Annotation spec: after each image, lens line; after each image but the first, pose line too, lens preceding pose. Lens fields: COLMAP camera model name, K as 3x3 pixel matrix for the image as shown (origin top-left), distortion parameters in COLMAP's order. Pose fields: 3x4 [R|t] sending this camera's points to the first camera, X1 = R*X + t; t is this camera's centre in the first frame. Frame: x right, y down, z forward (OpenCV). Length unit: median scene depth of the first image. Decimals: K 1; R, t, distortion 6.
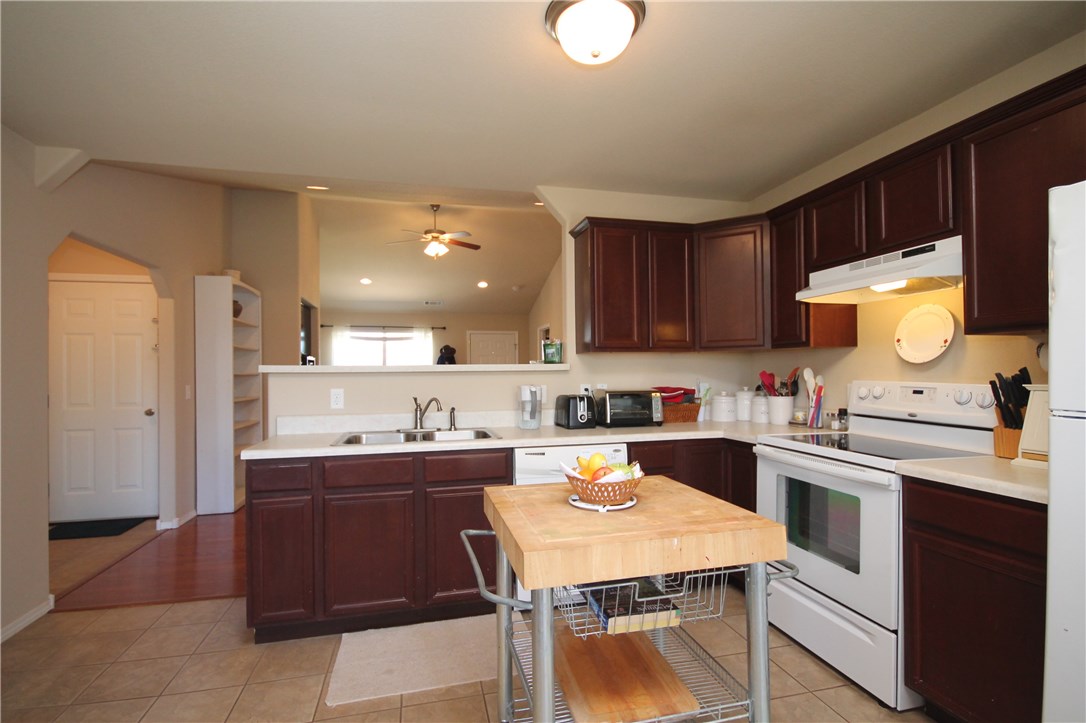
lens RADIAL K [[512.3, 0, 539.9], [0, 512.3, 369.8], [0, 0, 1]] dist [0.003051, -0.004993]
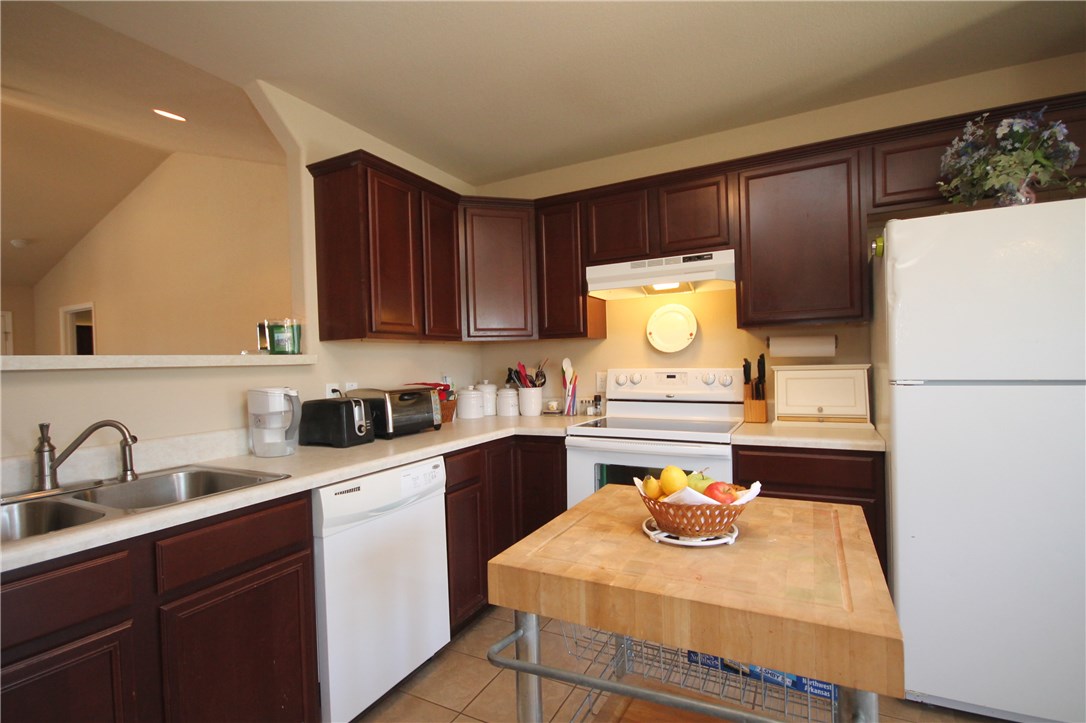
lens RADIAL K [[512.3, 0, 541.5], [0, 512.3, 368.9], [0, 0, 1]] dist [0.003051, -0.004993]
pose [[0.663161, -0.018658, 0.748244, -0.344266], [0.018315, 0.999794, 0.008698, 0.009147], [-0.748252, 0.007936, 0.663367, 0.408513]]
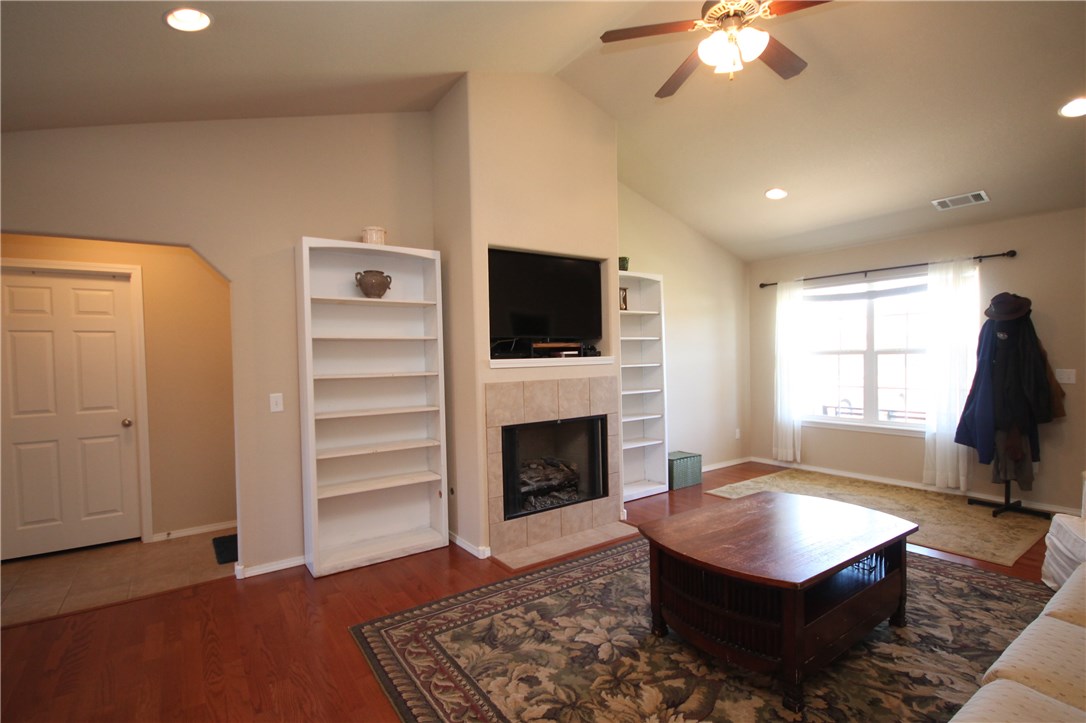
lens RADIAL K [[512.3, 0, 541.1], [0, 512.3, 364.7], [0, 0, 1]] dist [0.003051, -0.004993]
pose [[0.353875, 0.015308, -0.935167, 0.317361], [0.017287, 0.999588, 0.022905, -0.022109], [0.935133, -0.024272, 0.353465, 2.032513]]
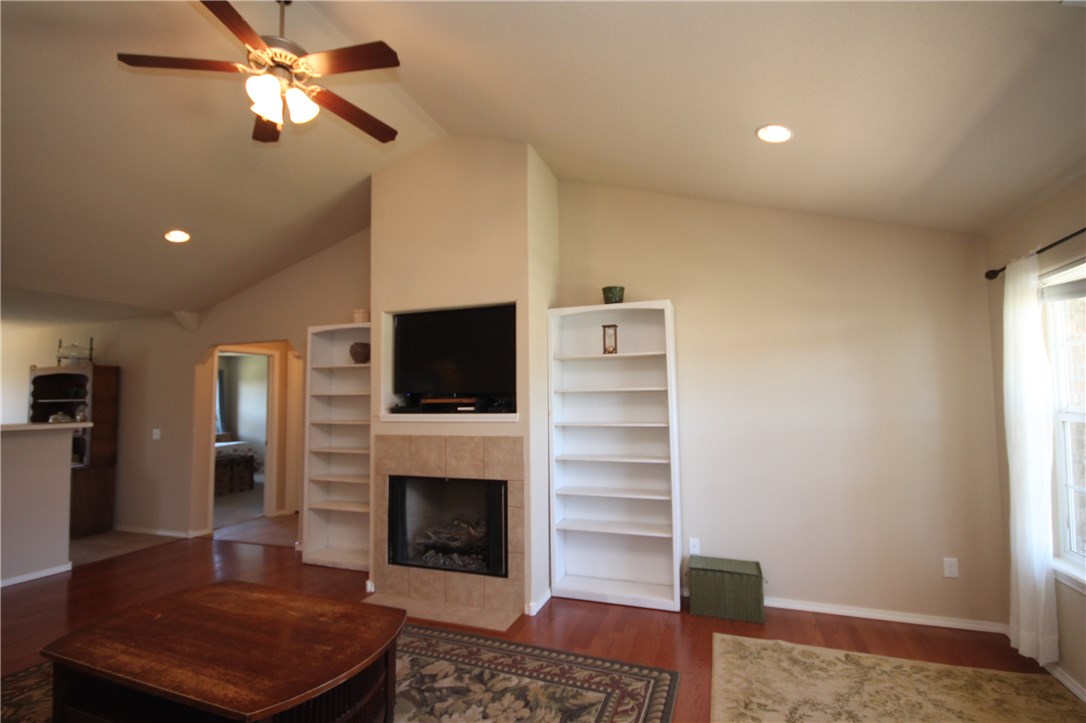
lens RADIAL K [[512.3, 0, 541.7], [0, 512.3, 365.3], [0, 0, 1]] dist [0.003051, -0.004993]
pose [[-0.566433, -0.037923, -0.823235, 0.042669], [0.014658, 0.998319, -0.056074, -0.053180], [0.823977, -0.043829, -0.564925, 3.406712]]
